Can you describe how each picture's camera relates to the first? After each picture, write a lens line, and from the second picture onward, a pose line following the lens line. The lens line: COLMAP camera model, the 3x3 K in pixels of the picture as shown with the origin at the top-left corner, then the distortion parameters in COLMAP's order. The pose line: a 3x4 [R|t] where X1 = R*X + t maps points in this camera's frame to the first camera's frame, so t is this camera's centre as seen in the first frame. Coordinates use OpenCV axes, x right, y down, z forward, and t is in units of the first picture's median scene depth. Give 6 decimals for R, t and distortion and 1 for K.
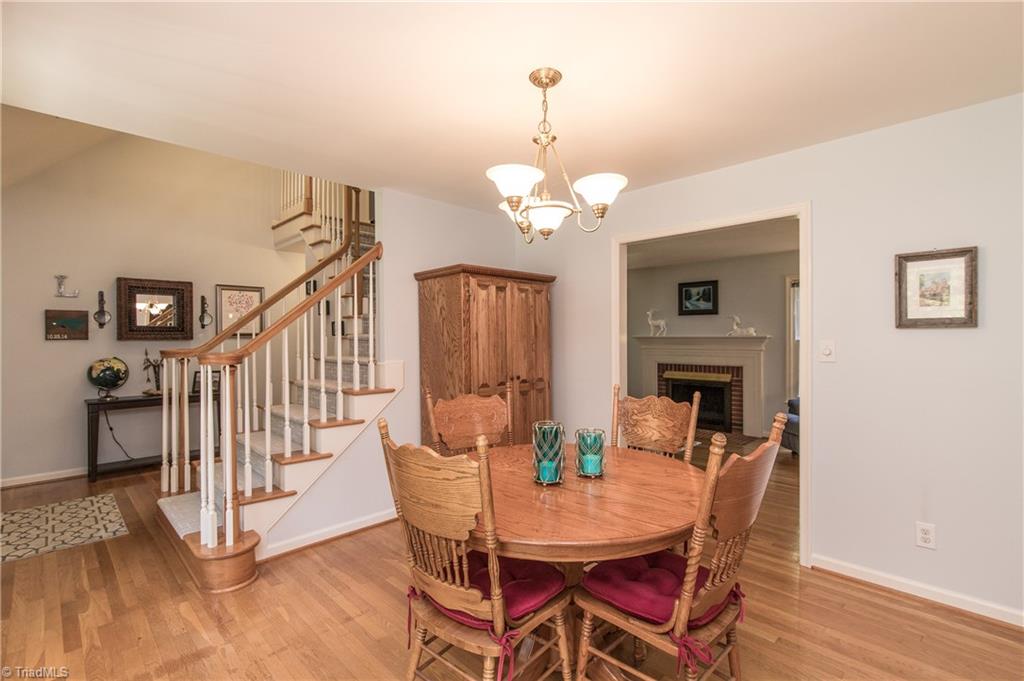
lens RADIAL K [[462.1, 0, 512.0], [0, 462.1, 340.5], [0, 0, 1]] dist [-0.001321, 0.001123]
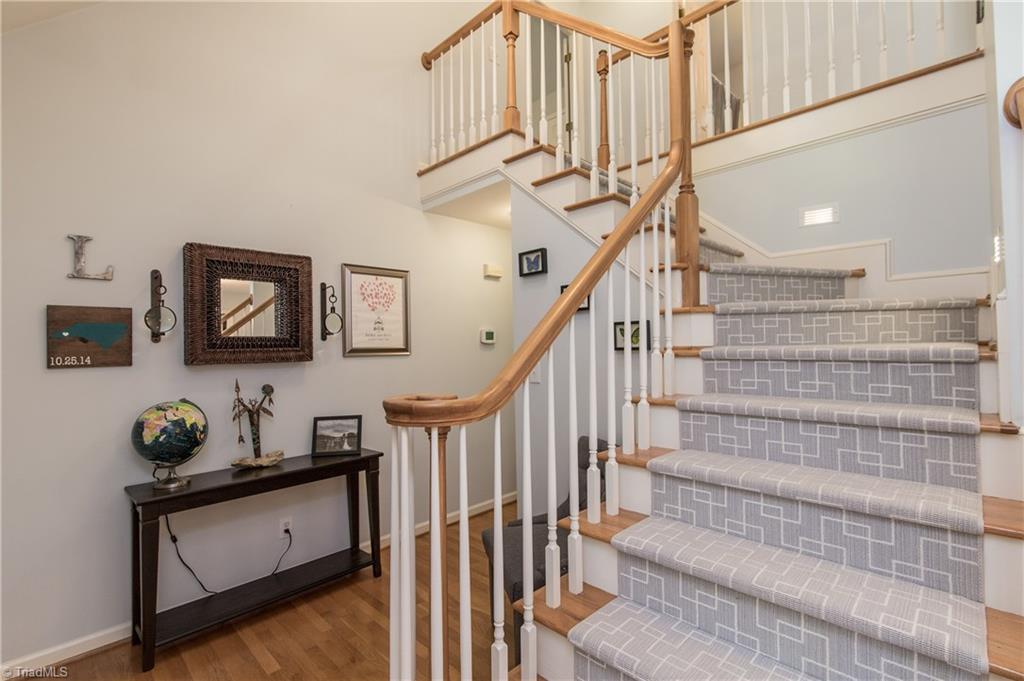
lens RADIAL K [[462.1, 0, 512.0], [0, 462.1, 340.5], [0, 0, 1]] dist [-0.001321, 0.001123]
pose [[0.999907, -0.013449, -0.002456, -0.491327], [0.013404, 0.999755, -0.017626, -0.014140], [0.002693, 0.017592, 0.999842, 0.487277]]
